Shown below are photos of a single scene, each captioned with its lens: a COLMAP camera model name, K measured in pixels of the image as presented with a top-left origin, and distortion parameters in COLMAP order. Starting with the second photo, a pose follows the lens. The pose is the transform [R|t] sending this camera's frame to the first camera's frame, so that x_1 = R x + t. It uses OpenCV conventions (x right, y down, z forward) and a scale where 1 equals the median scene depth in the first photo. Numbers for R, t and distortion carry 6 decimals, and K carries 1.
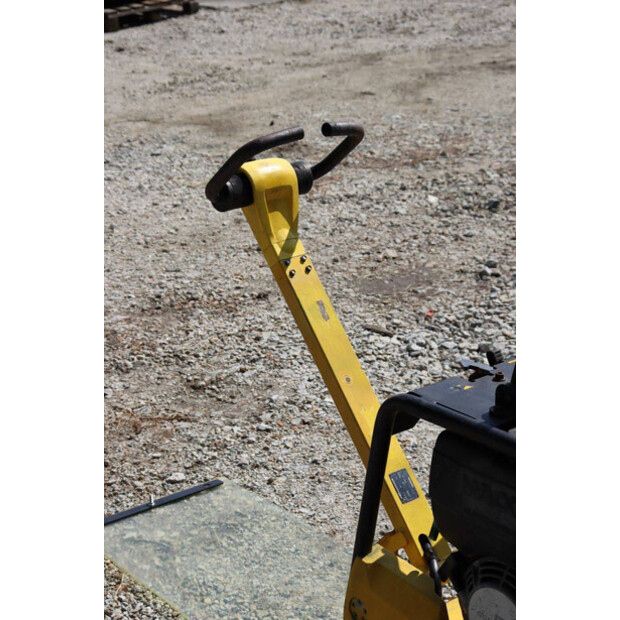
lens RADIAL K [[1445.2, 0, 304.0], [0, 1445.2, 295.4], [0, 0, 1]] dist [0.403306, 0.000000]
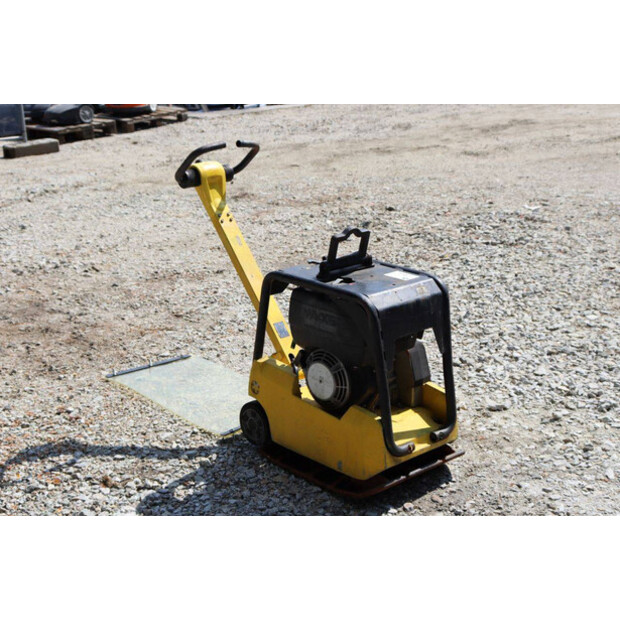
lens RADIAL K [[1124.9, 0, 319.5], [0, 1124.9, 310.6], [0, 0, 1]] dist [0.195648, 0.000000]
pose [[0.999403, -0.012437, 0.032222, 0.047984], [0.013919, 0.998836, -0.046190, 0.117560], [-0.031610, 0.046611, 0.998413, -0.317425]]
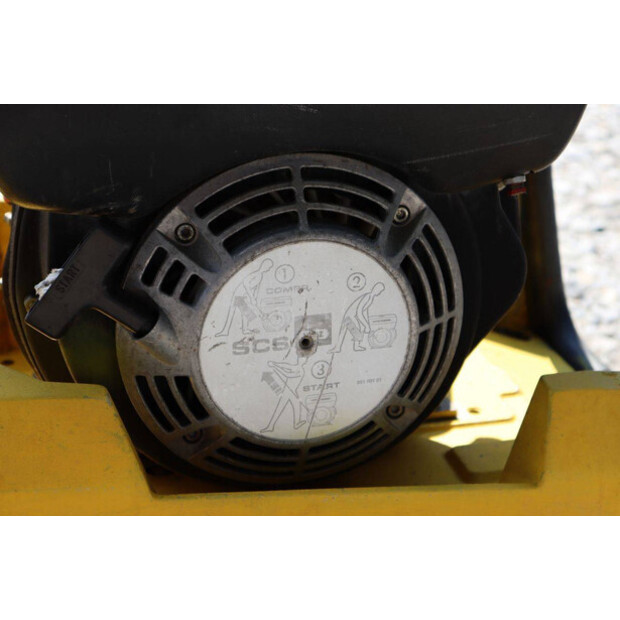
lens RADIAL K [[1445.2, 0, 309.1], [0, 1445.2, 311.0], [0, 0, 1]] dist [0.403306, 0.000000]
pose [[0.464968, -0.352120, 0.812291, -0.085472], [0.312091, 0.923796, 0.221810, 0.083389], [-0.828495, 0.150374, 0.539429, 0.485856]]
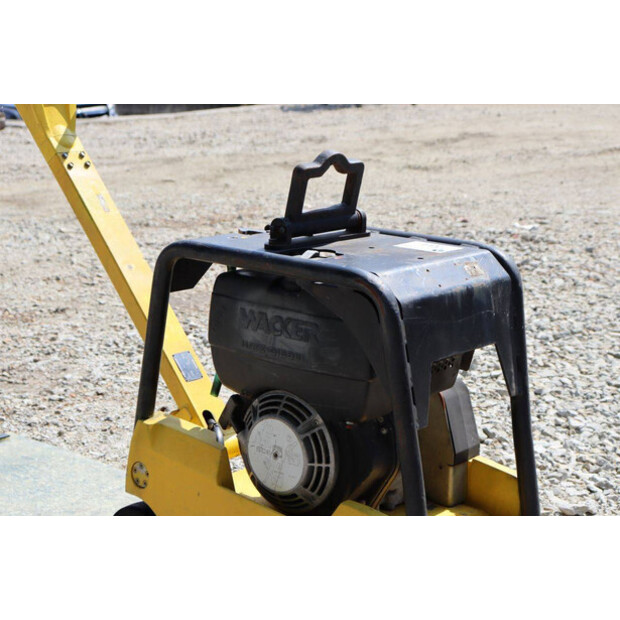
lens RADIAL K [[1335.4, 0, 311.0], [0, 1335.4, 322.1], [0, 0, 1]] dist [0.373242, 0.000000]
pose [[0.990640, -0.019593, 0.135087, 0.019376], [0.036393, 0.991734, -0.123044, 0.146379], [-0.131559, 0.126808, 0.983164, 0.051932]]
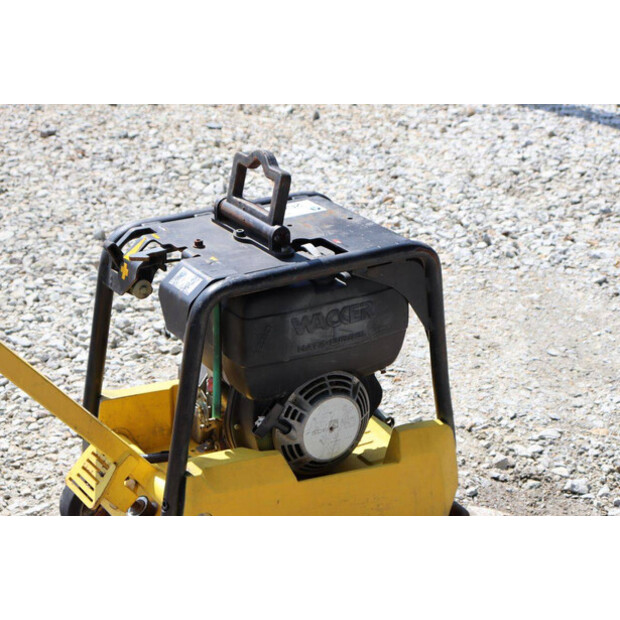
lens RADIAL K [[1356.6, 0, 304.8], [0, 1356.6, 324.1], [0, 0, 1]] dist [0.342054, 0.000000]
pose [[0.162319, -0.394189, 0.904581, -0.460283], [0.328544, 0.886021, 0.327147, -0.113774], [-0.930436, 0.244092, 0.273326, 0.428488]]
